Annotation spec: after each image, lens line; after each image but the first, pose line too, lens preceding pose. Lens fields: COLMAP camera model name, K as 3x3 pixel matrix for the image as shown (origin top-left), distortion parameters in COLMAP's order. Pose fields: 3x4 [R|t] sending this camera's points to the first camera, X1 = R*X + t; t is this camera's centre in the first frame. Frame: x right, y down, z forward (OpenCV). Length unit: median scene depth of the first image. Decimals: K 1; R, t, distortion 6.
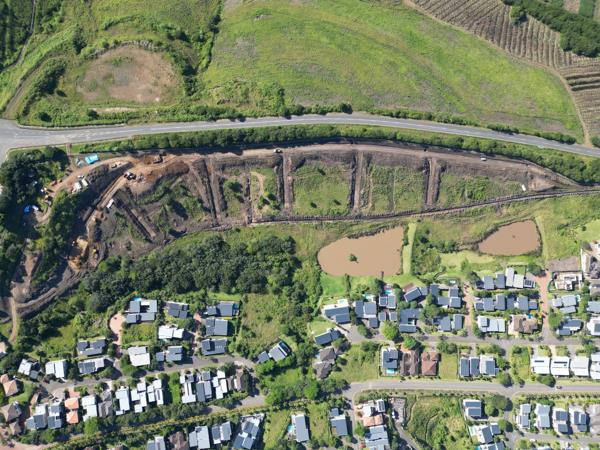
lens RADIAL K [[417.7, 0, 299.2], [0, 417.7, 225.3], [0, 0, 1]] dist [0.076584, -0.071201]
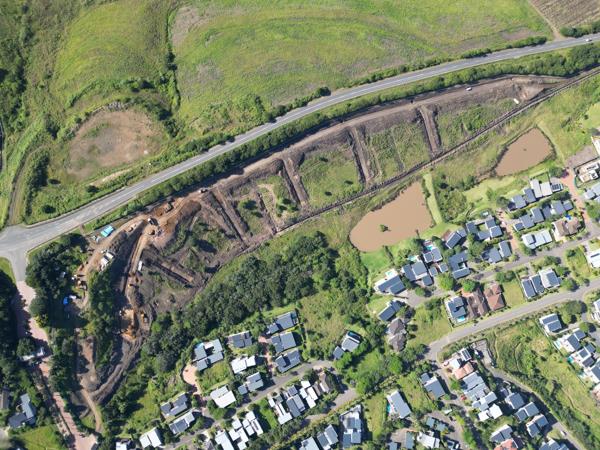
lens RADIAL K [[417.7, 0, 299.2], [0, 417.7, 225.3], [0, 0, 1]] dist [0.076584, -0.071201]
pose [[0.930397, -0.366497, 0.006384, -0.066457], [0.366522, 0.930404, -0.003129, 0.000304], [-0.004793, 0.005251, 0.999975, -0.003117]]
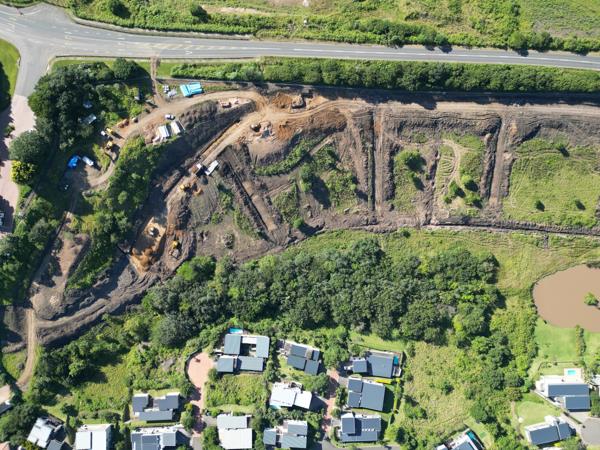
lens RADIAL K [[417.7, 0, 299.2], [0, 417.7, 225.3], [0, 0, 1]] dist [0.076584, -0.071201]
pose [[0.994557, 0.104179, -0.001639, -0.311013], [-0.104188, 0.994533, -0.006931, 0.019746], [0.000908, 0.007064, 0.999975, 0.404314]]
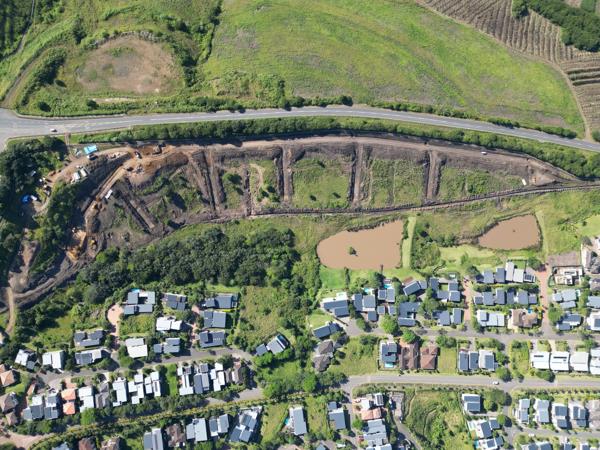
lens RADIAL K [[417.7, 0, 299.2], [0, 417.7, 225.3], [0, 0, 1]] dist [0.076584, -0.071201]
pose [[0.999971, 0.007591, -0.000392, 0.002176], [-0.007593, 0.999967, -0.003031, 0.021157], [0.000369, 0.003034, 0.999995, 0.004112]]
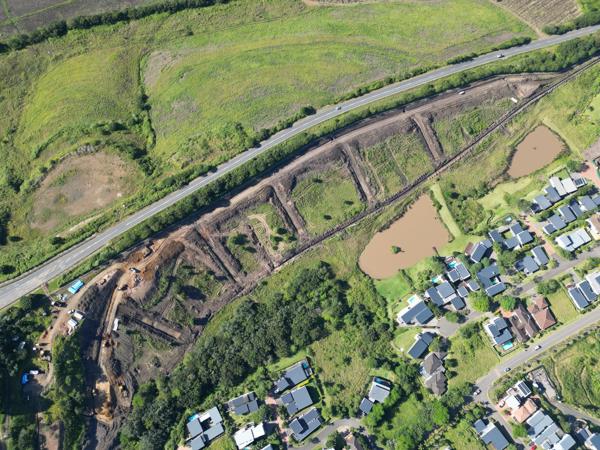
lens RADIAL K [[417.7, 0, 299.2], [0, 417.7, 225.3], [0, 0, 1]] dist [0.076584, -0.071201]
pose [[0.881333, -0.463281, 0.092856, -0.111958], [0.472471, 0.862114, -0.183116, 0.102953], [0.004782, 0.205258, 0.978696, 0.137438]]
